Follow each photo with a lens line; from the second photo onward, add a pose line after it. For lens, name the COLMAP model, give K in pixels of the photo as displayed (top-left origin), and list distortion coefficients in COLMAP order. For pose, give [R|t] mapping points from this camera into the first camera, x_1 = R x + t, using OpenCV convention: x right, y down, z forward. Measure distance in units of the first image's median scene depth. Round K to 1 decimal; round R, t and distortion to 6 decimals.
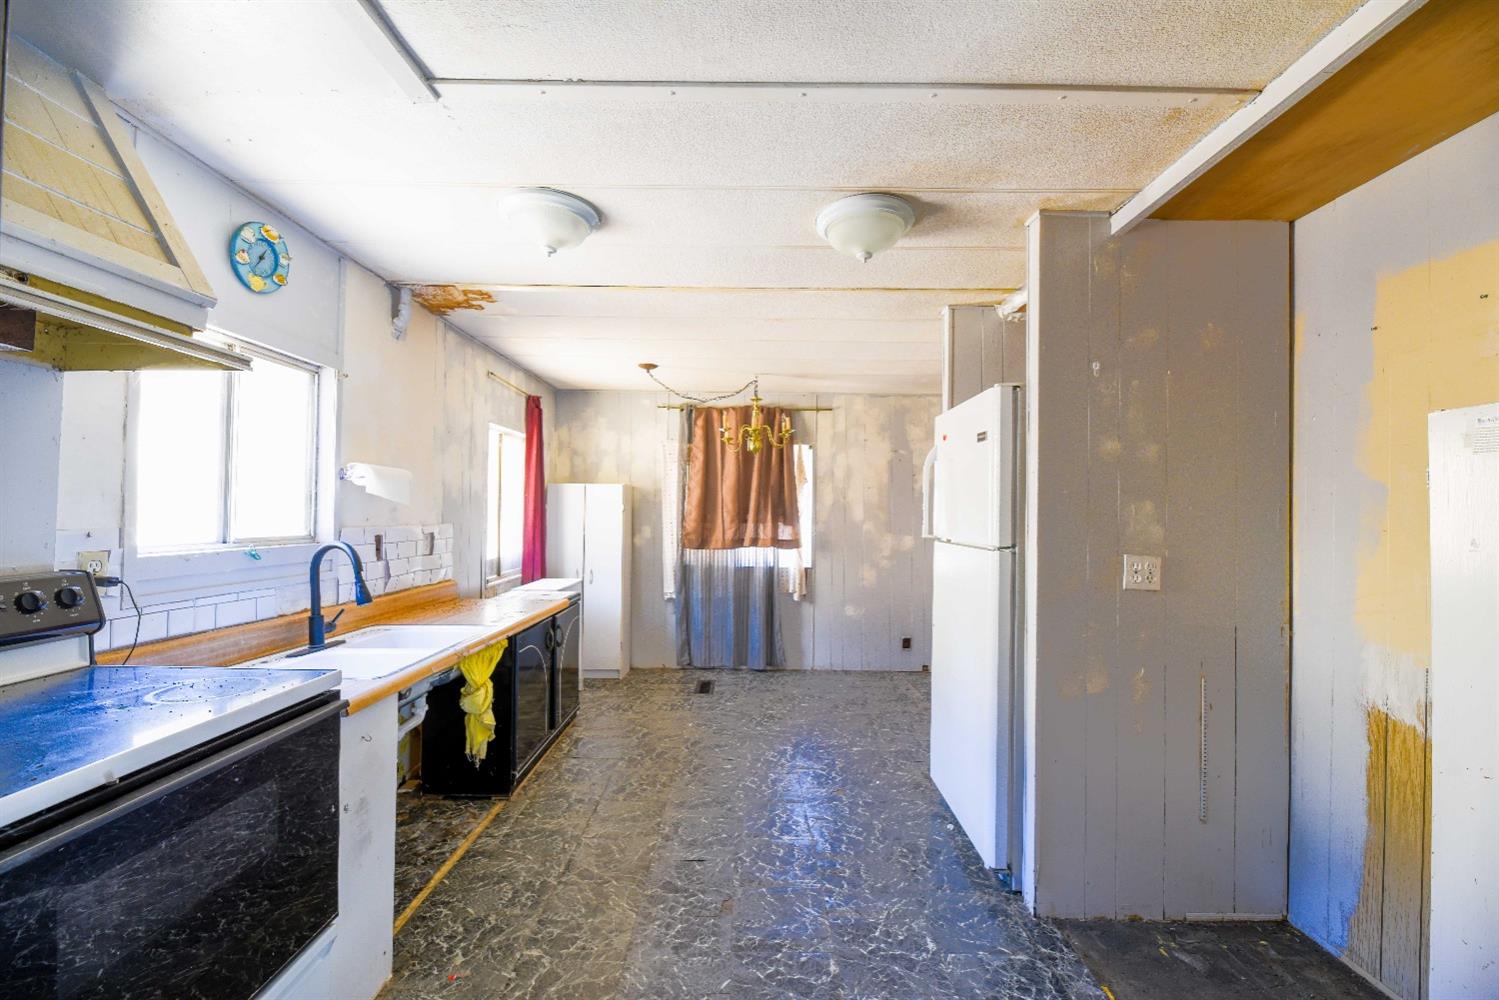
lens RADIAL K [[603.8, 0, 746.9], [0, 603.8, 504.2], [0, 0, 1]] dist [0.000713, -0.004295]
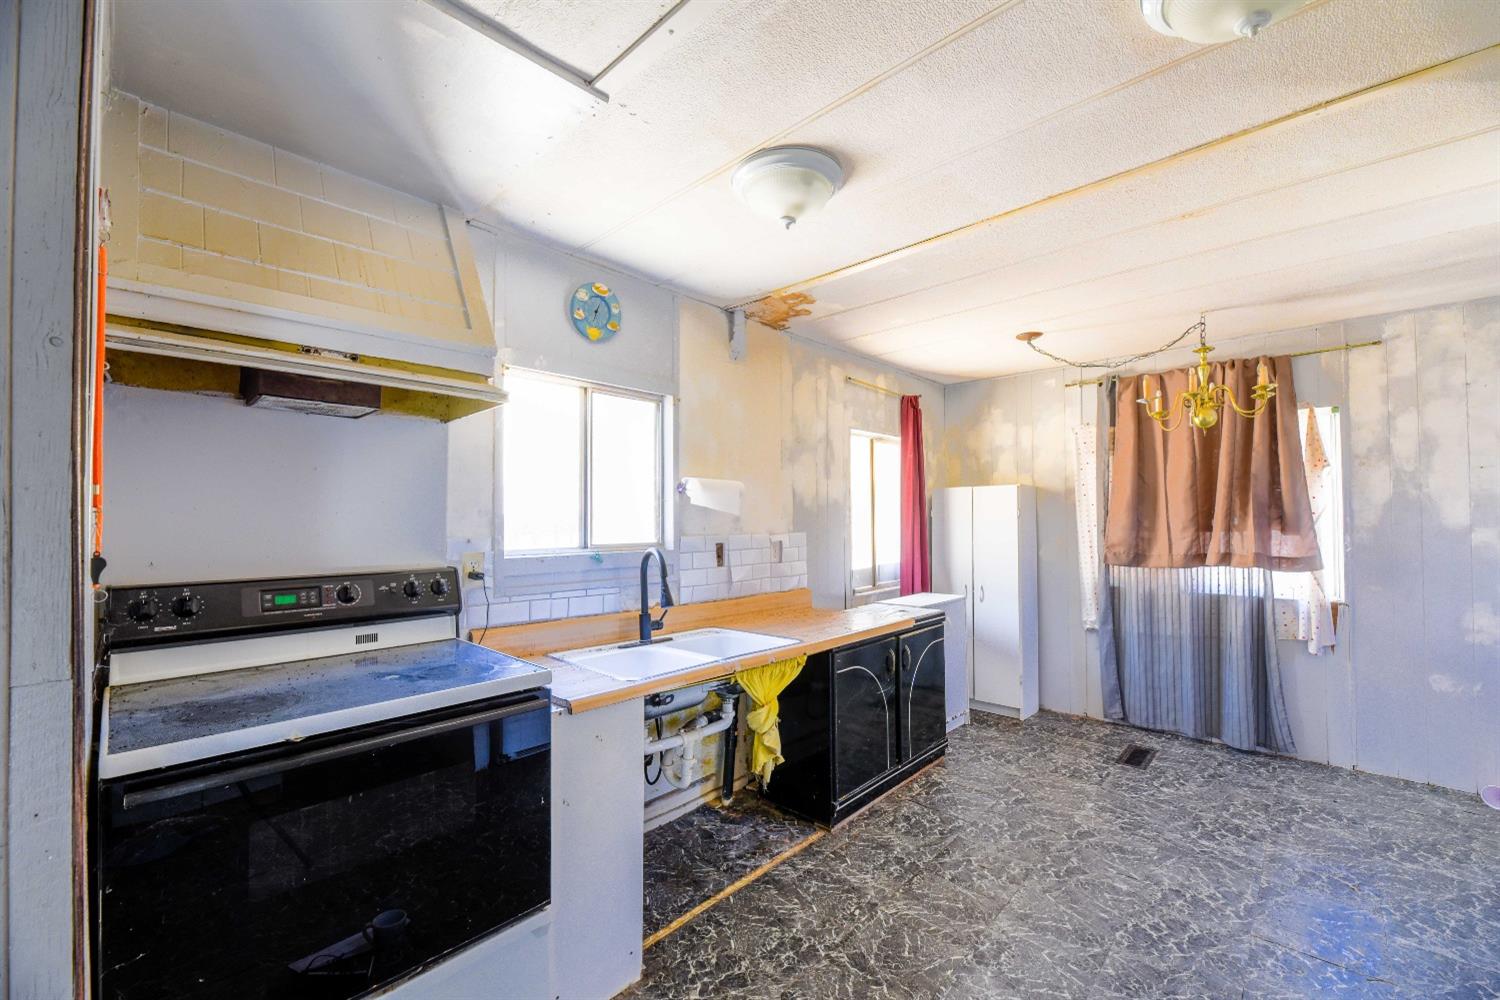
lens RADIAL K [[604.2, 0, 747.4], [0, 604.2, 504.2], [0, 0, 1]] dist [0.000713, -0.004295]
pose [[0.724494, -0.032601, -0.688509, 0.140505], [0.022949, 0.999468, -0.023176, 0.006274], [0.688899, 0.000990, 0.724857, 0.202717]]
